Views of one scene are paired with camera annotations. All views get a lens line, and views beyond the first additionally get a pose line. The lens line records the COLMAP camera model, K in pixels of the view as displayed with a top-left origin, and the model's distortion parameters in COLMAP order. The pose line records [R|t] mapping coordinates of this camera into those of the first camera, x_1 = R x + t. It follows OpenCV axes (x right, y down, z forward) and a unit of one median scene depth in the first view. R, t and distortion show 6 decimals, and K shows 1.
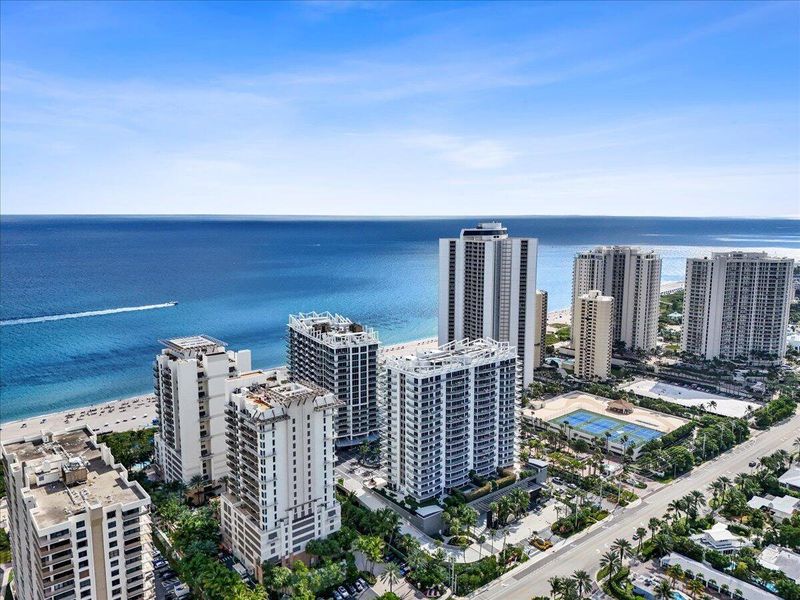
lens RADIAL K [[592.7, 0, 398.5], [0, 592.7, 304.4], [0, 0, 1]] dist [0.054380, -0.009097]
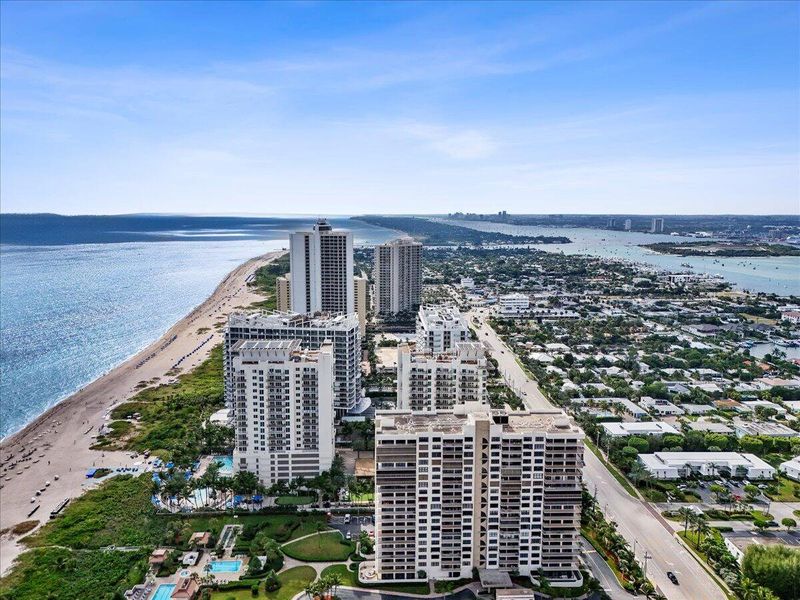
lens RADIAL K [[592.7, 0, 398.5], [0, 592.7, 304.4], [0, 0, 1]] dist [0.054380, -0.009097]
pose [[0.594818, -0.116178, 0.795420, -1.117630], [0.109240, 0.992004, 0.063201, -0.040610], [-0.796403, 0.049299, 0.602754, 0.271720]]
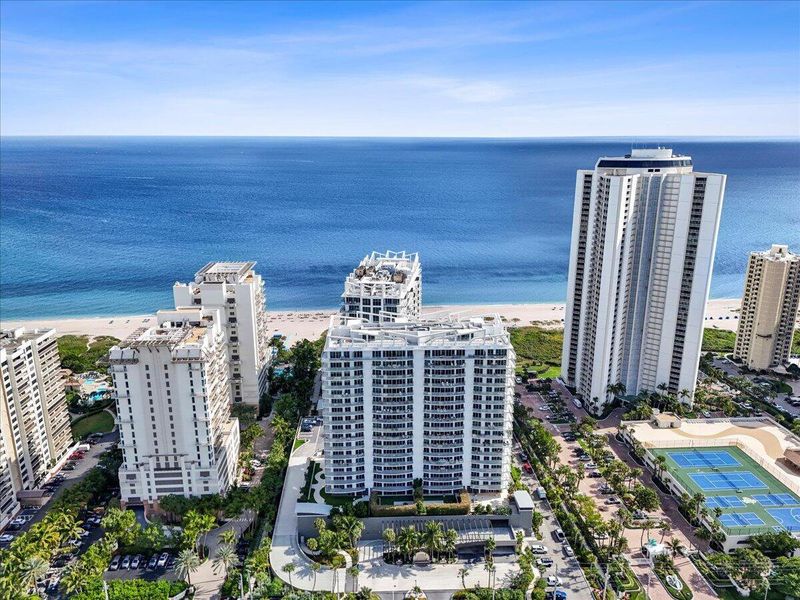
lens RADIAL K [[592.7, 0, 398.5], [0, 592.7, 304.4], [0, 0, 1]] dist [0.054380, -0.009097]
pose [[0.803819, 0.162538, -0.572238, 0.525948], [-0.090094, 0.984115, 0.152973, -0.061929], [0.588012, -0.071408, 0.805694, 0.395339]]
